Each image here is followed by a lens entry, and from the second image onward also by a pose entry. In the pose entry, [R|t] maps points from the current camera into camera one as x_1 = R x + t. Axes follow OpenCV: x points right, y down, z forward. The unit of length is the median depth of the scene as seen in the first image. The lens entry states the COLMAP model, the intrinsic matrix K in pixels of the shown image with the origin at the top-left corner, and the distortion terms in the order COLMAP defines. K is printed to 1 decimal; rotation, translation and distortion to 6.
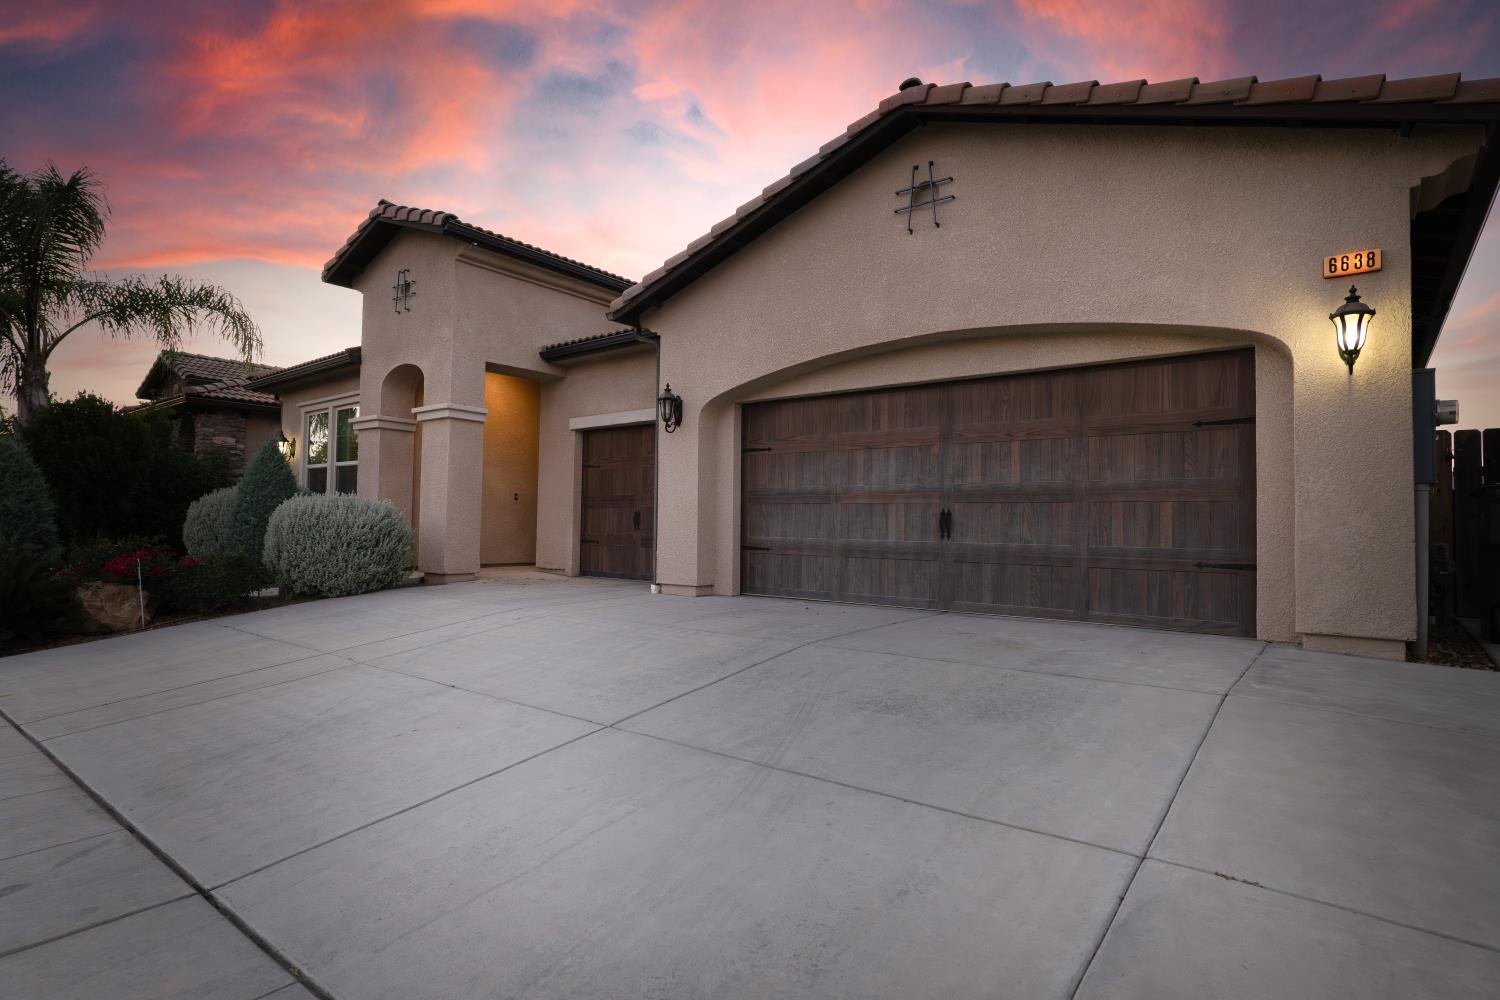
lens RADIAL K [[784.0, 0, 747.8], [0, 784.0, 508.6], [0, 0, 1]] dist [-0.014314, 0.011000]
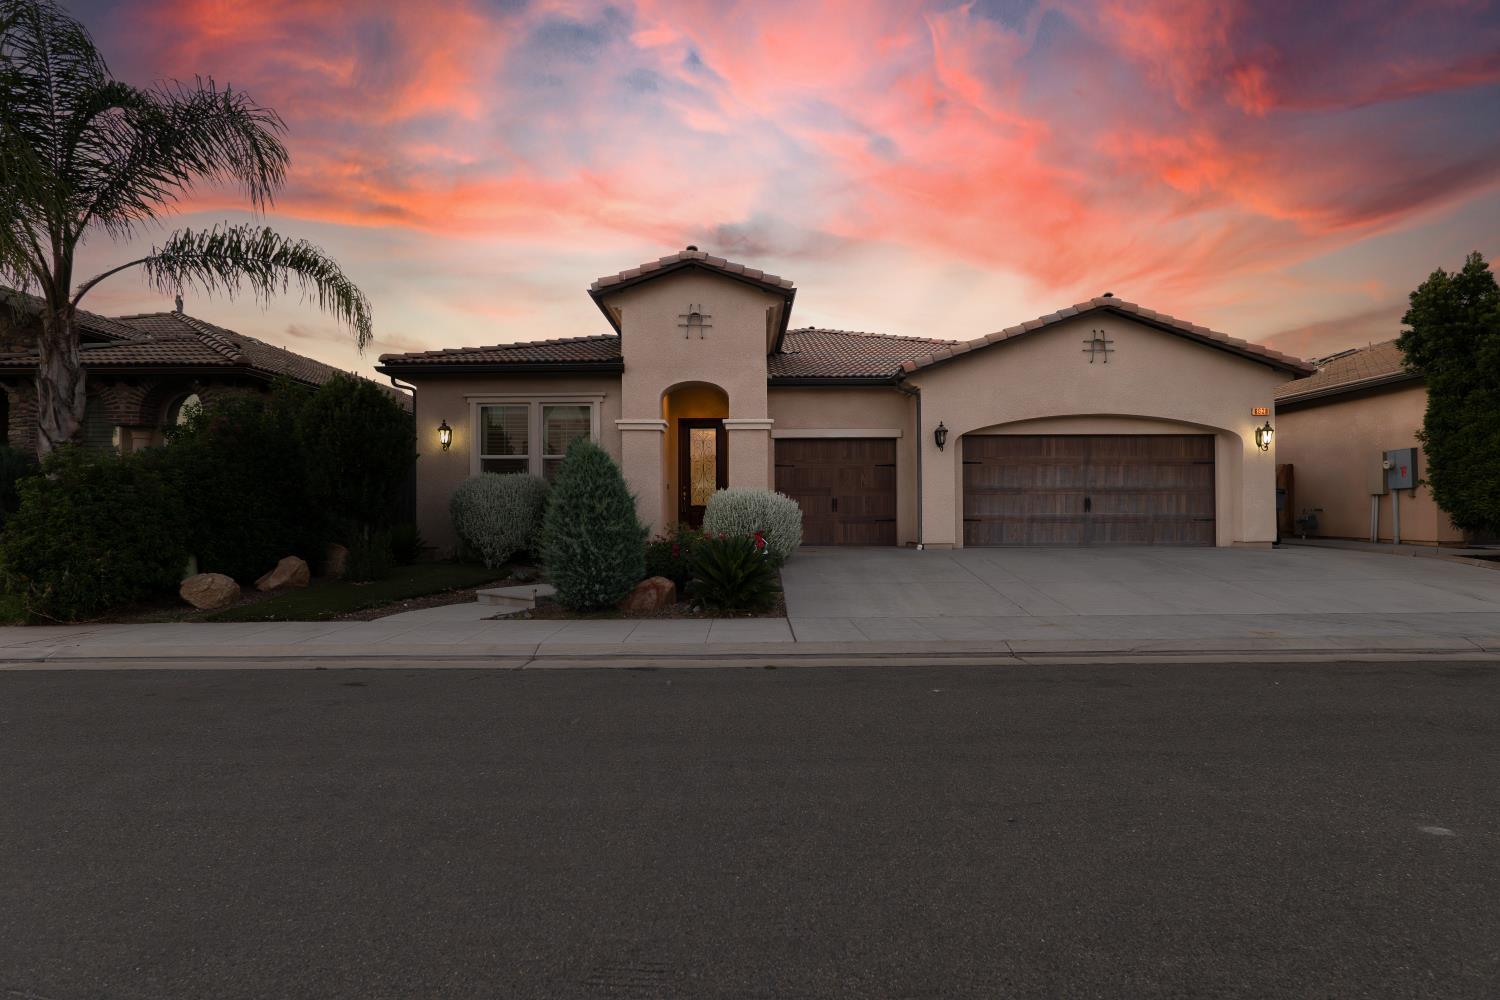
lens RADIAL K [[784.0, 0, 747.8], [0, 784.0, 508.6], [0, 0, 1]] dist [-0.014314, 0.011000]
pose [[0.774990, -0.019122, 0.631684, -1.708118], [-0.000697, 0.999516, 0.031112, -0.032341], [-0.631973, -0.024551, 0.774601, -0.022283]]
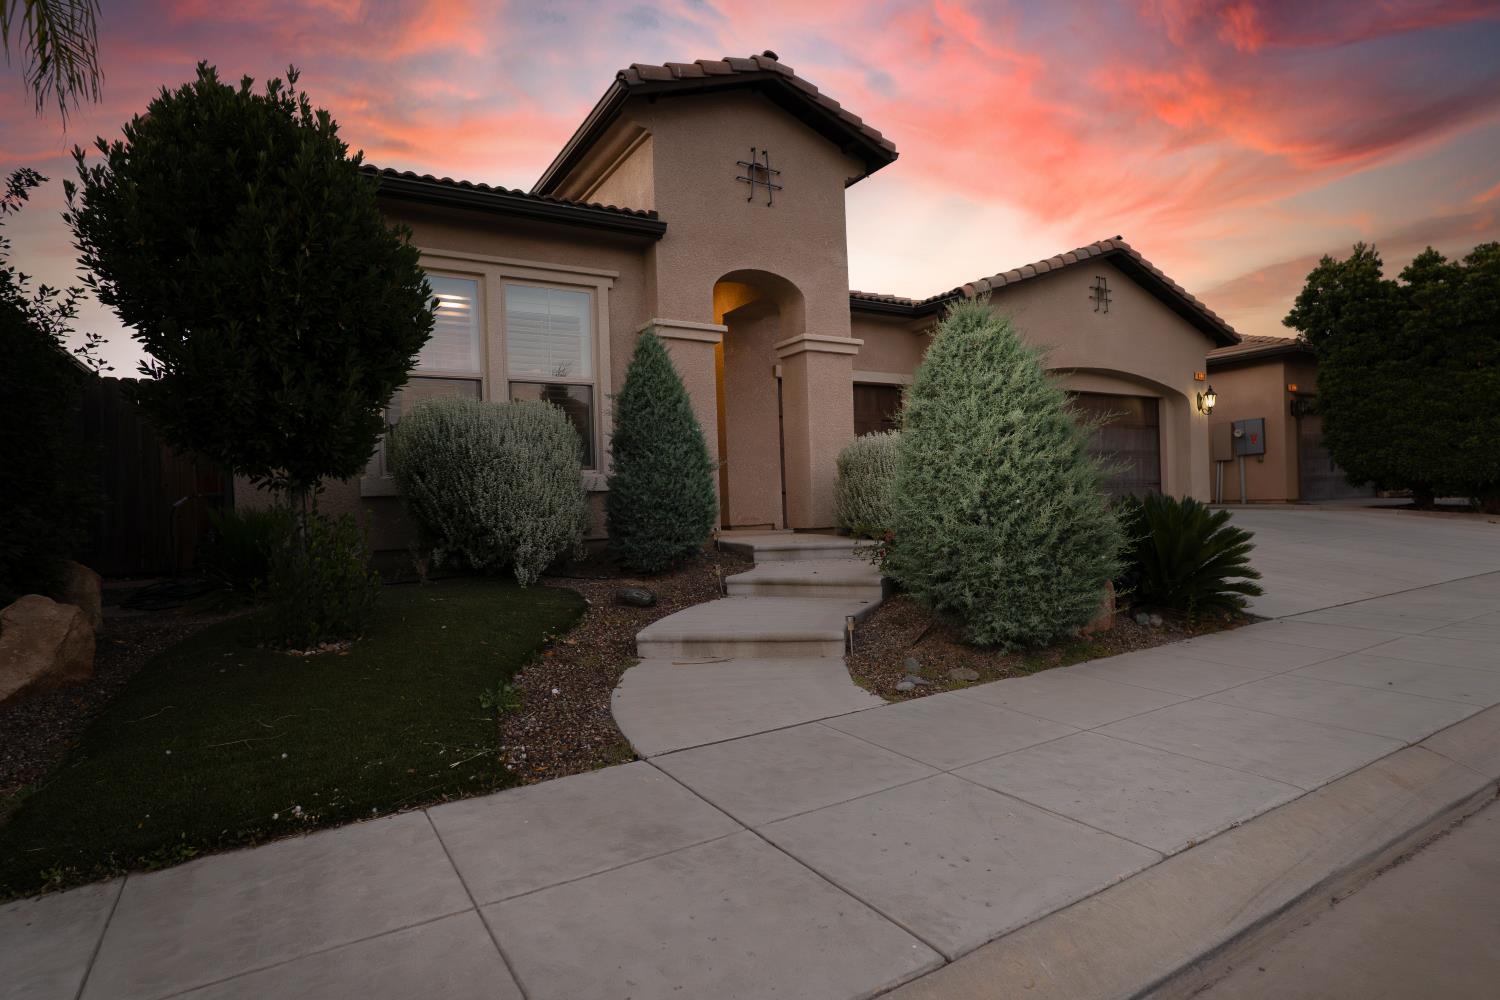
lens RADIAL K [[784.0, 0, 747.8], [0, 784.0, 508.6], [0, 0, 1]] dist [-0.014314, 0.011000]
pose [[0.340278, -0.037905, 0.939561, -1.755229], [0.010329, 0.999278, 0.036574, 0.037769], [-0.940268, -0.002741, 0.340424, 1.095327]]
